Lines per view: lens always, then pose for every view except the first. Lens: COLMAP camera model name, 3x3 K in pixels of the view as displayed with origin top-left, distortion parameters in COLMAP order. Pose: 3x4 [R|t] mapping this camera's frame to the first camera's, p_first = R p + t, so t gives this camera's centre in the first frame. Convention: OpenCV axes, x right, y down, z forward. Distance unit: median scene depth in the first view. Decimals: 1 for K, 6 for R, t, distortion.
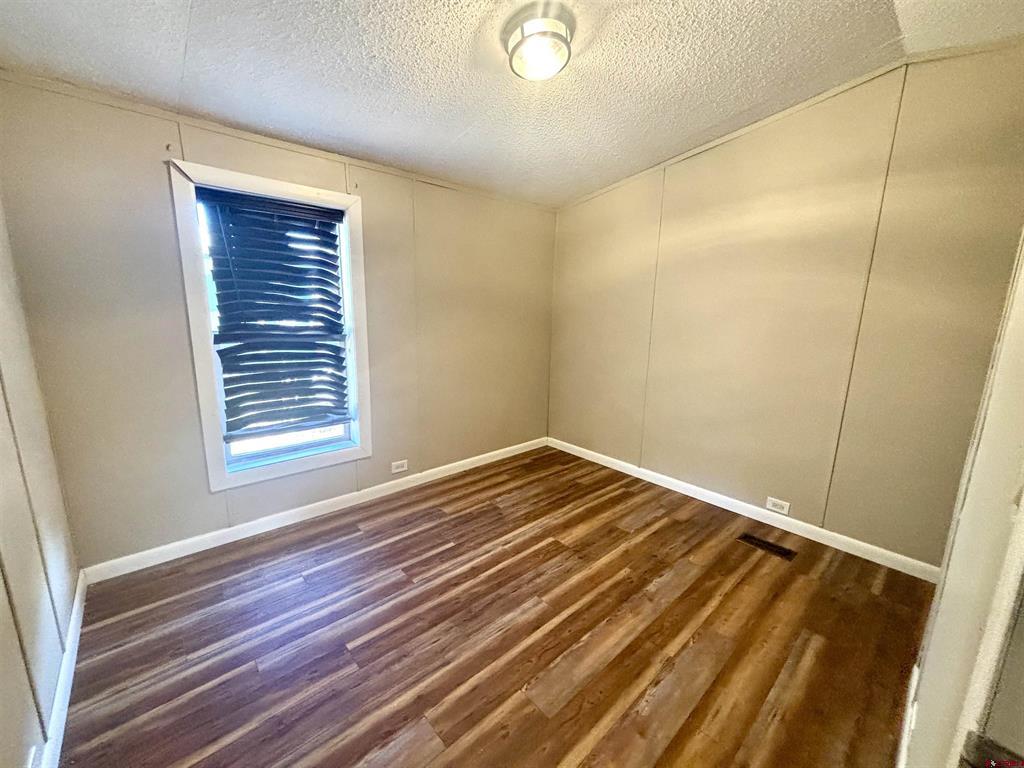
lens RADIAL K [[414.4, 0, 512.7], [0, 414.4, 384.5], [0, 0, 1]] dist [-0.000262, 0.000040]
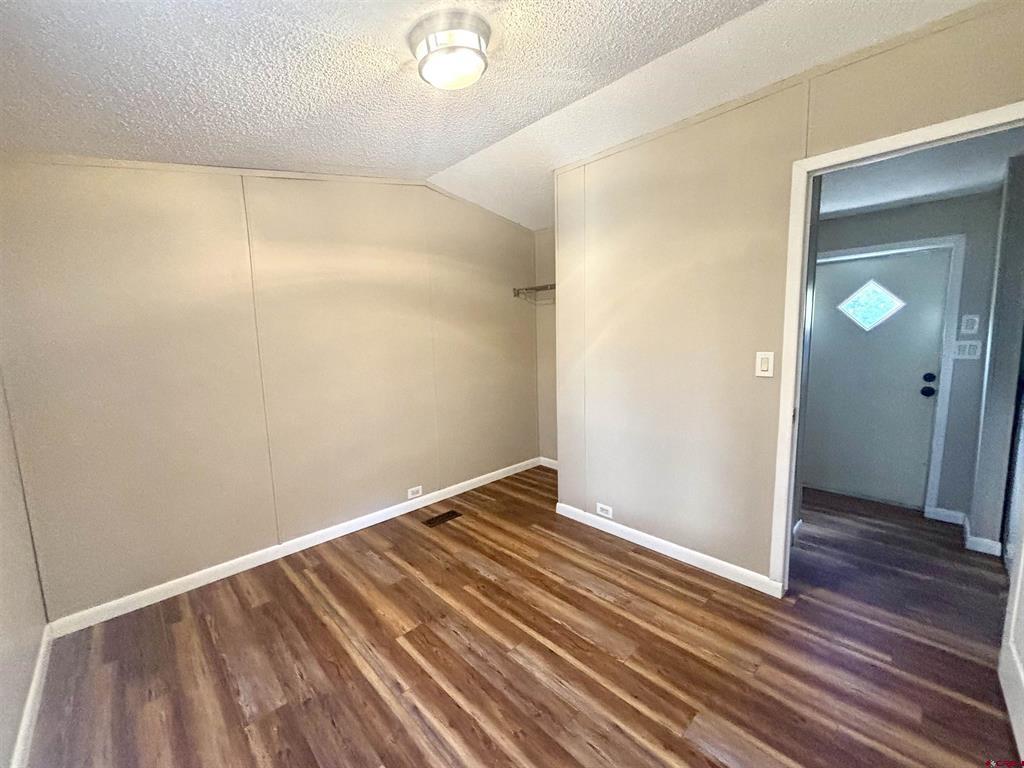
lens RADIAL K [[412.8, 0, 510.8], [0, 412.8, 386.6], [0, 0, 1]] dist [0.002430, 0.000767]
pose [[-0.029416, -0.150984, 0.988098, -0.711150], [0.218472, 0.963655, 0.153753, -0.186531], [-0.975400, 0.220394, 0.004639, 0.799306]]
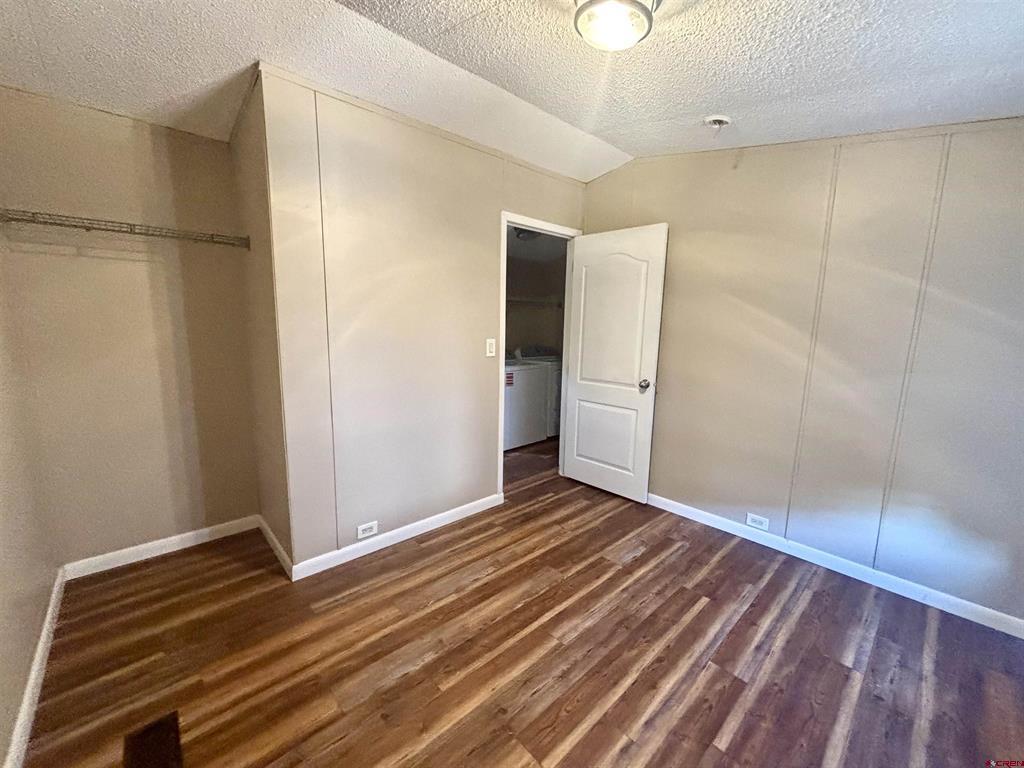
lens RADIAL K [[412.8, 0, 510.8], [0, 412.8, 386.6], [0, 0, 1]] dist [0.002430, 0.000767]
pose [[-0.999200, -0.038701, -0.010095, 0.192717], [-0.039812, 0.938204, 0.343785, -0.310613], [-0.003834, 0.343912, -0.938994, 1.550150]]
